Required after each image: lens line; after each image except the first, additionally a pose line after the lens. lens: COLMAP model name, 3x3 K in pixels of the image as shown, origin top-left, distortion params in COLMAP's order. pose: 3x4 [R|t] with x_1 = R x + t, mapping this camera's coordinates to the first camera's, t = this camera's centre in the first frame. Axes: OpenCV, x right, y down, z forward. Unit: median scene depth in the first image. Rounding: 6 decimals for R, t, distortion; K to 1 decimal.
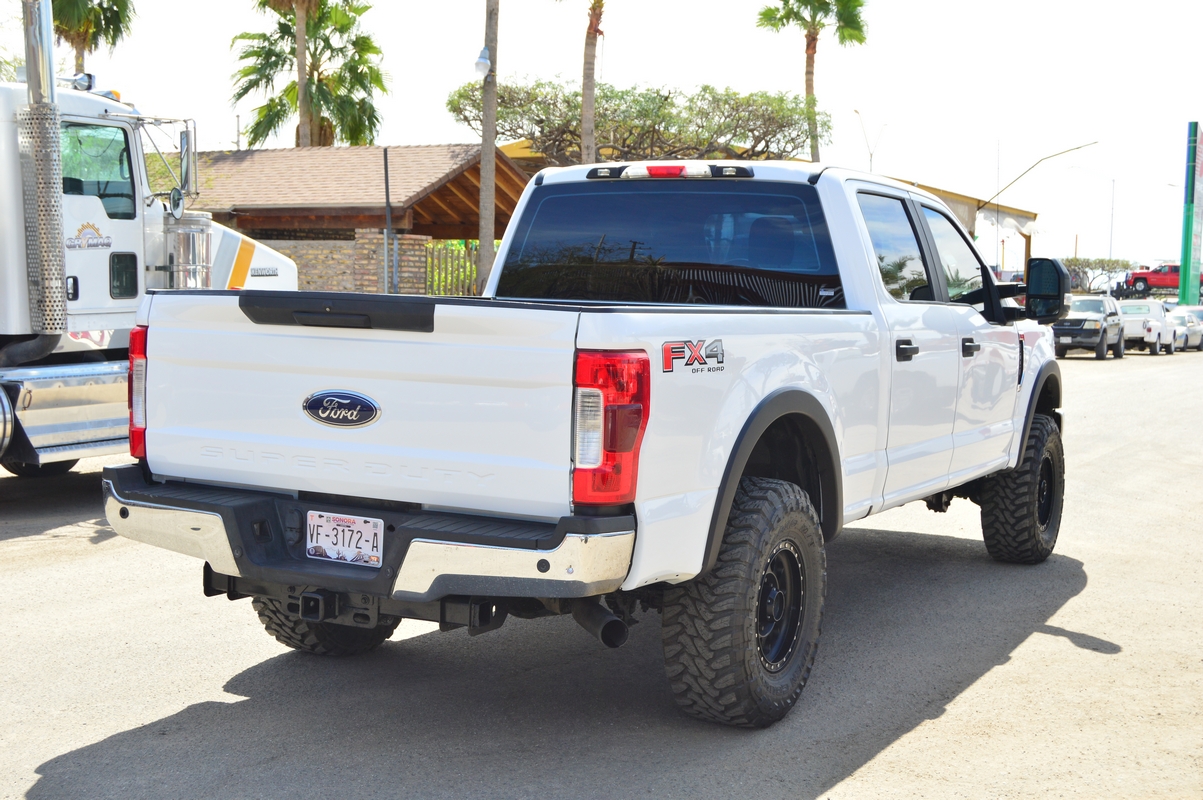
lens RADIAL K [[1598.5, 0, 604.2], [0, 1598.5, 405.5], [0, 0, 1]] dist [-0.001607, 0.000000]
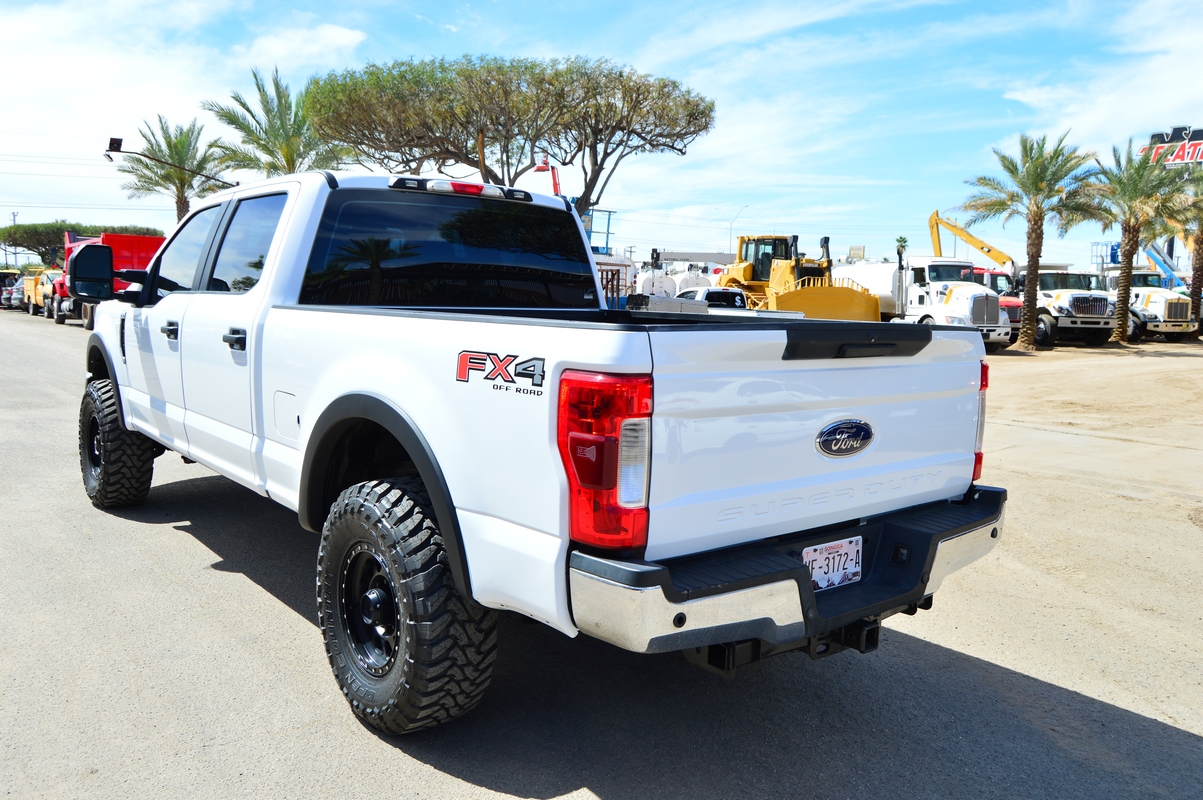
lens RADIAL K [[928.5, 0, 607.2], [0, 928.5, 393.6], [0, 0, 1]] dist [-0.009494, -0.002503]
pose [[0.373179, -0.116217, 0.920452, -0.749191], [0.048019, 0.993213, 0.105935, -0.094126], [-0.926516, 0.004666, 0.376227, 0.917741]]
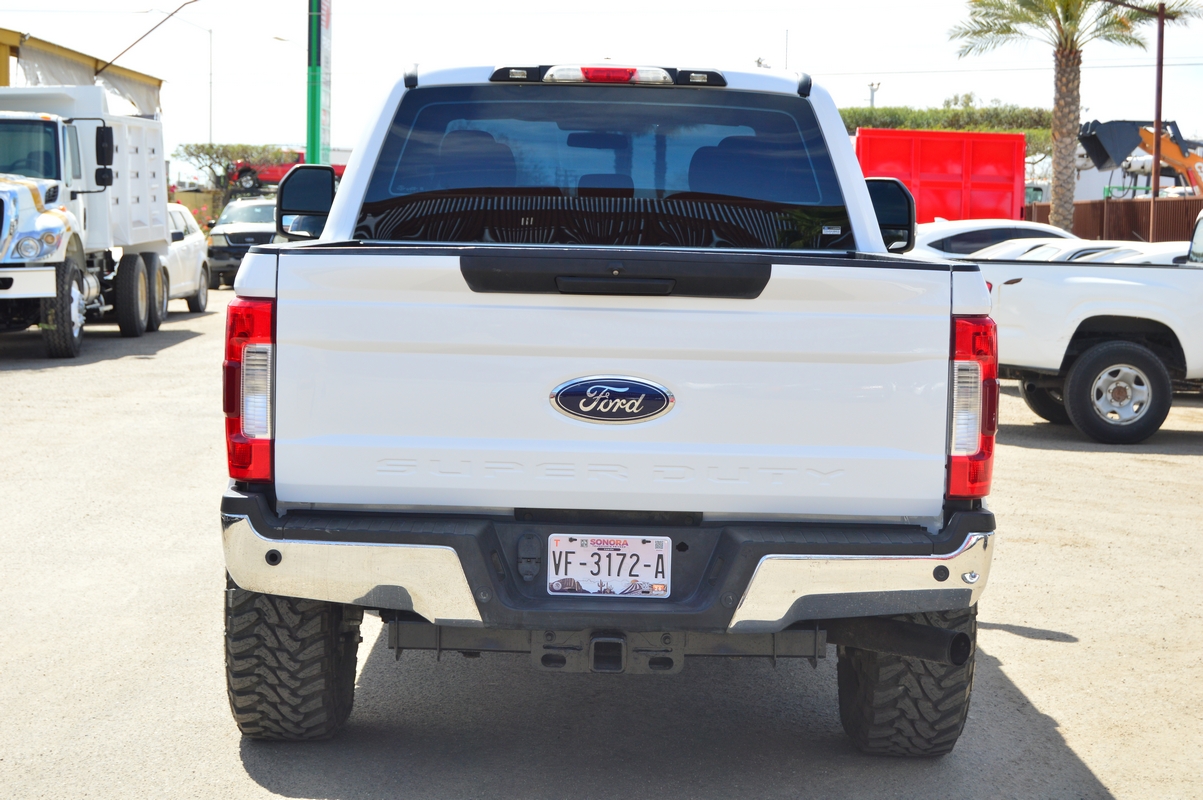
lens RADIAL K [[2373.3, 0, 605.8], [0, 2373.3, 404.0], [0, 0, 1]] dist [0.008051, 0.000000]
pose [[0.876831, -0.047397, 0.478457, -0.717946], [0.037870, 0.998846, 0.029546, -0.029736], [-0.479305, -0.007788, 0.877614, -0.011439]]
